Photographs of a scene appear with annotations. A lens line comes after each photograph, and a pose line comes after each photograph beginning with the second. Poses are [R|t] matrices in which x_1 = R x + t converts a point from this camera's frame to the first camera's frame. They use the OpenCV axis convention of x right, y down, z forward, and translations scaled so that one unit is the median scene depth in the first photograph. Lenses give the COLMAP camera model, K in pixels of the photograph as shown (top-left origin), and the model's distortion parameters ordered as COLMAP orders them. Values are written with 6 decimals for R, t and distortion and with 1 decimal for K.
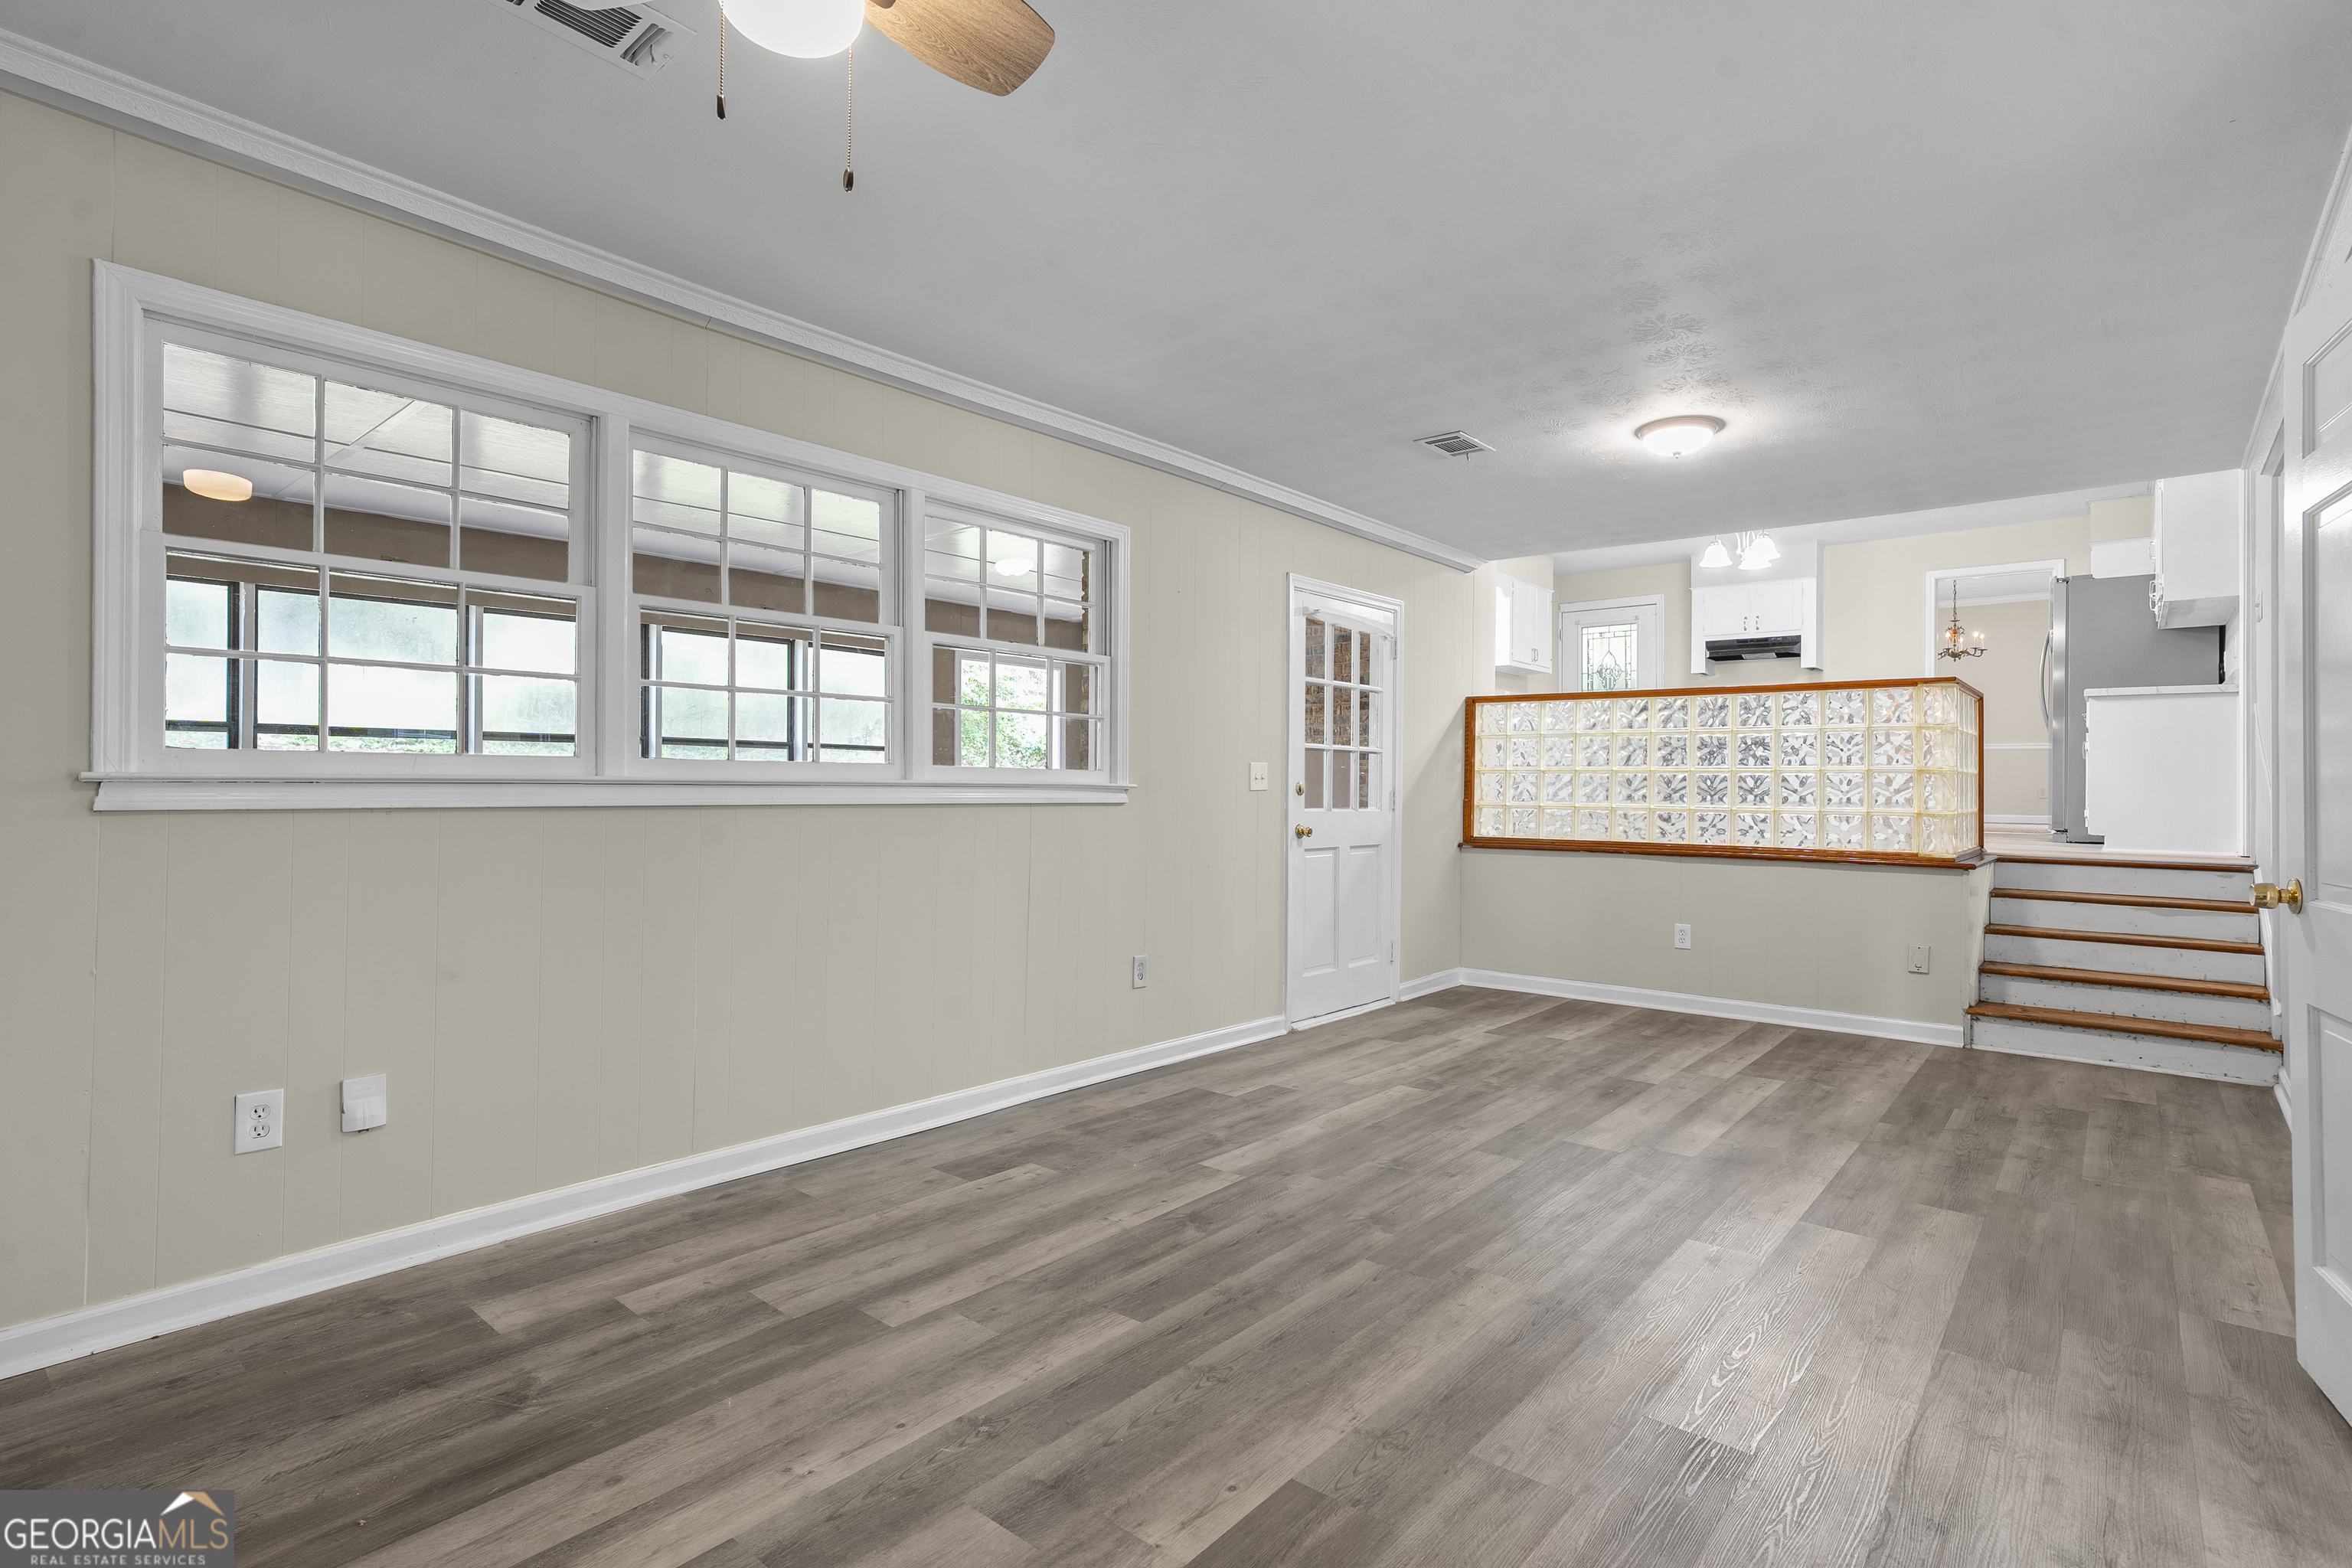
lens RADIAL K [[1149.0, 0, 1158.1], [0, 1149.0, 785.7], [0, 0, 1]] dist [-0.025592, 0.006730]
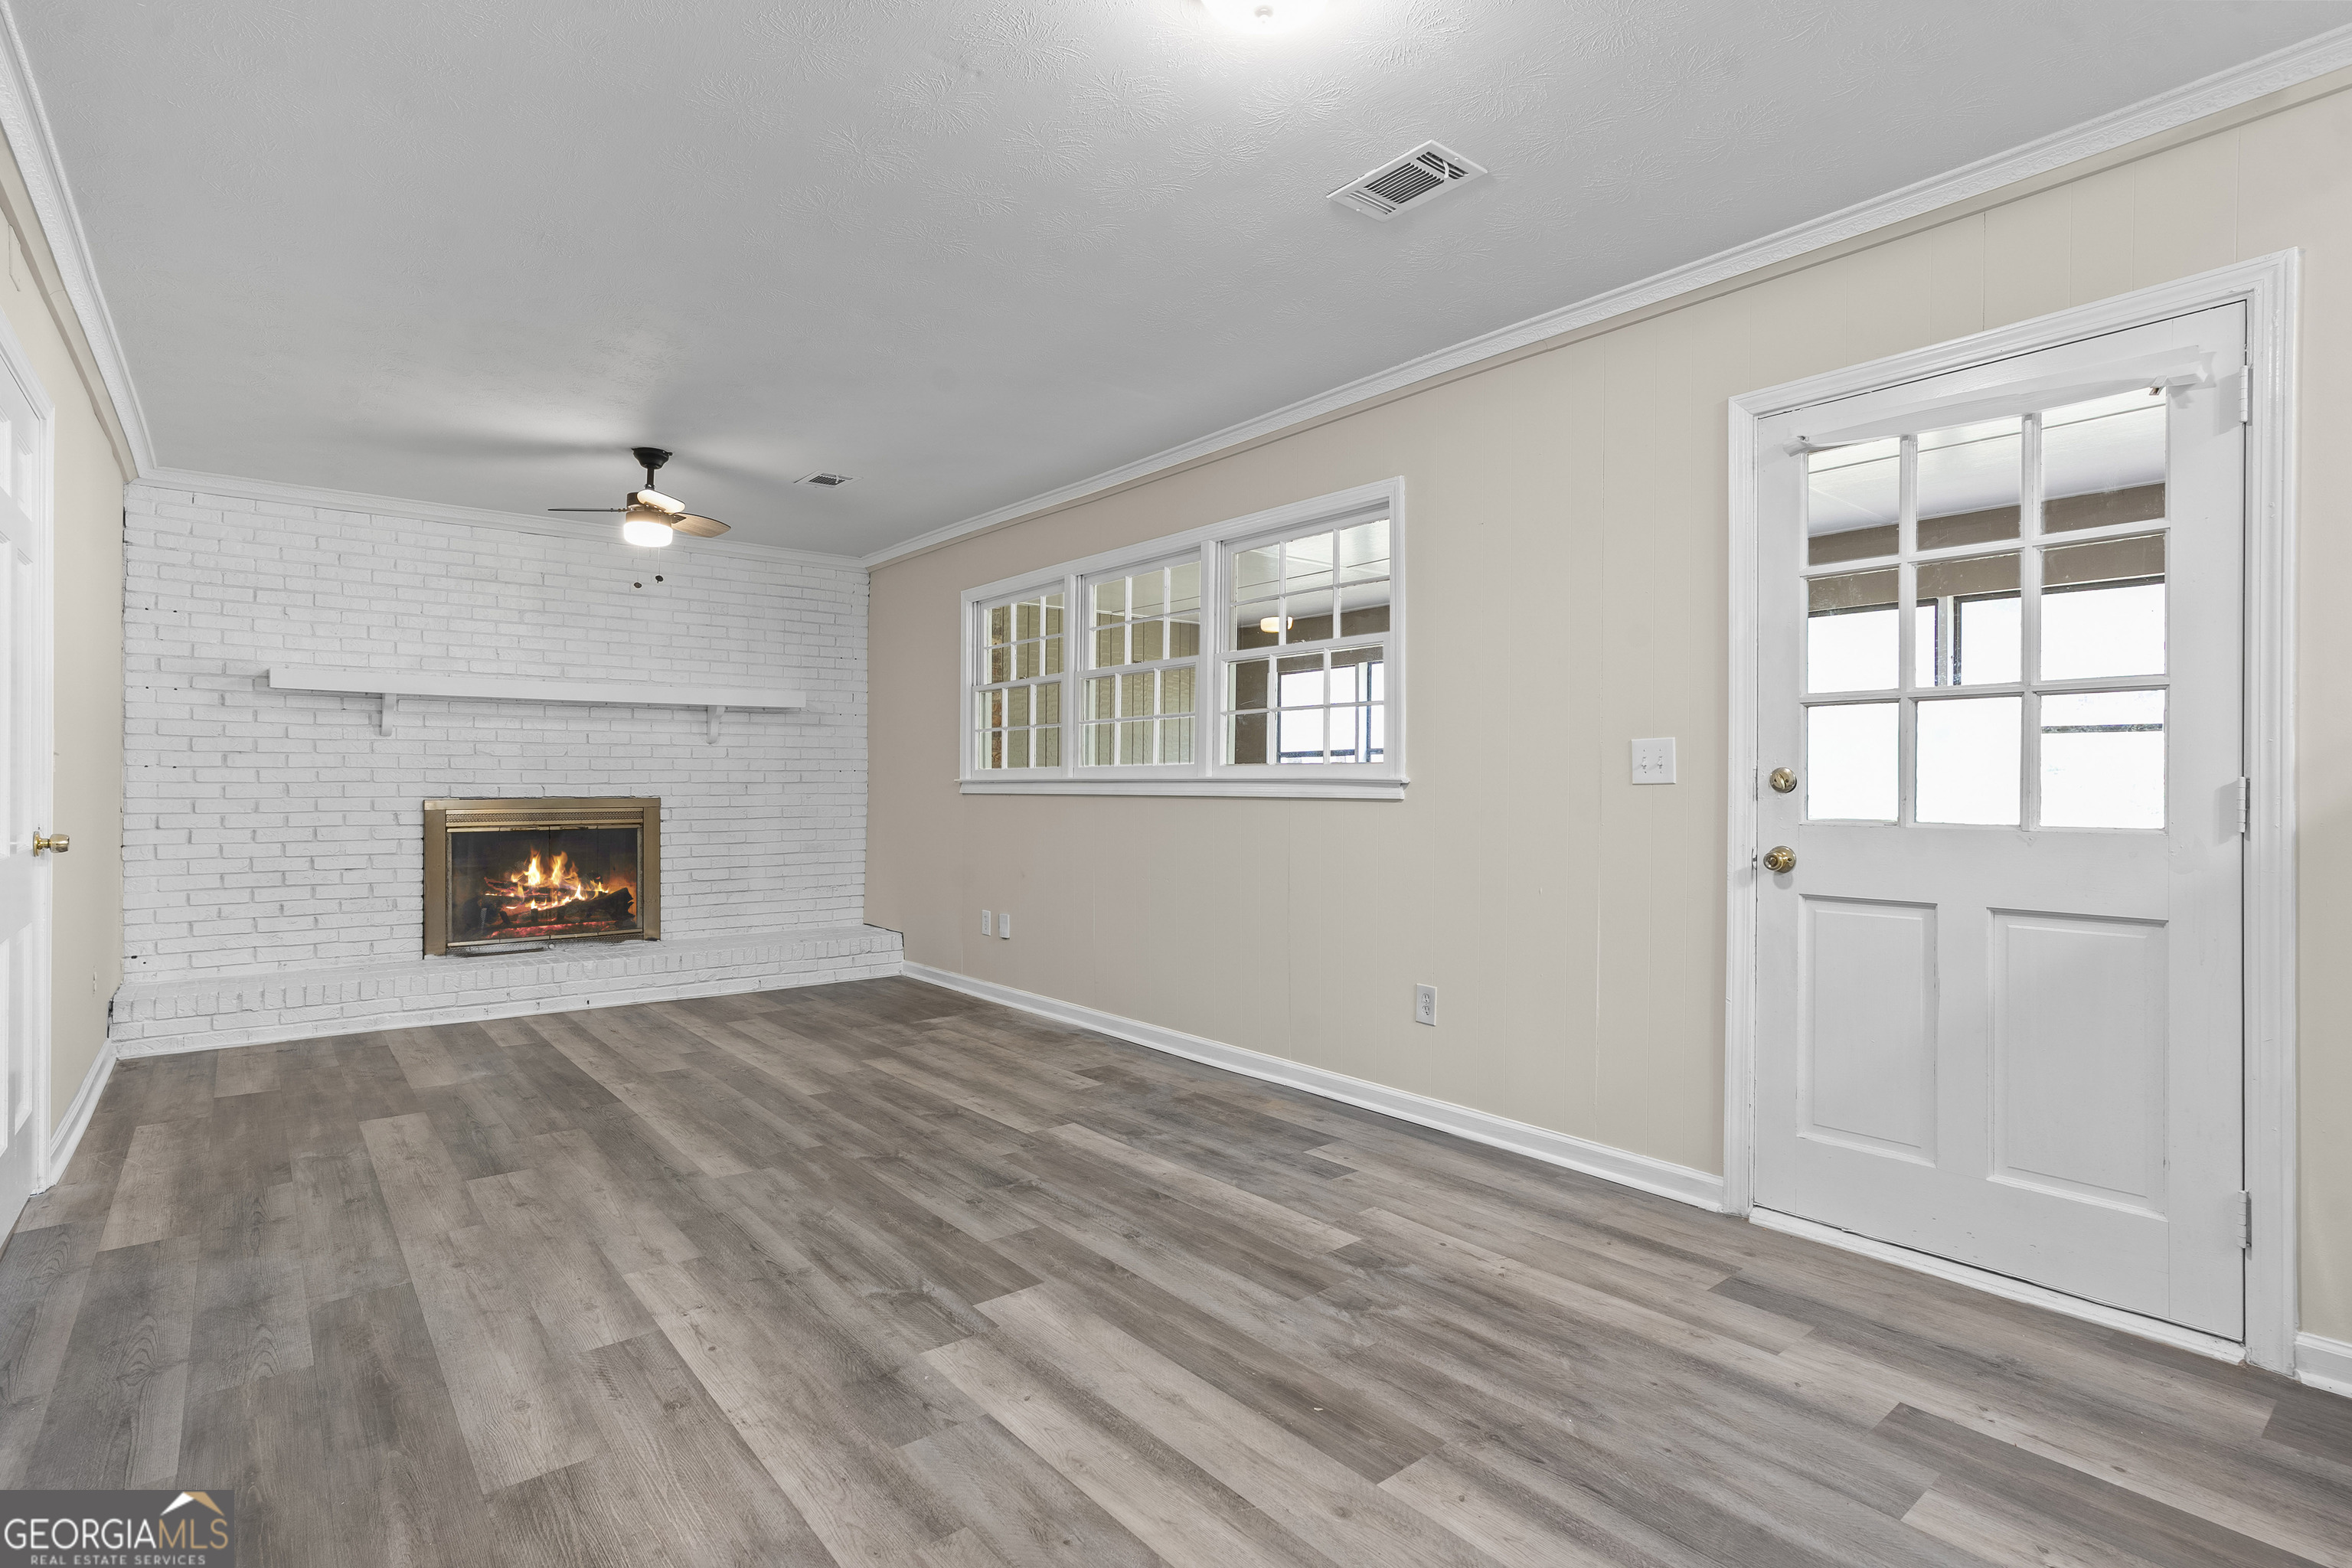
lens RADIAL K [[1149.0, 0, 1164.2], [0, 1149.0, 778.2], [0, 0, 1]] dist [-0.025592, 0.006730]
pose [[-0.181644, -0.013719, -0.983269, 1.032062], [0.000628, 0.999901, -0.014068, 0.013965], [0.983364, -0.003173, -0.181617, 1.202703]]
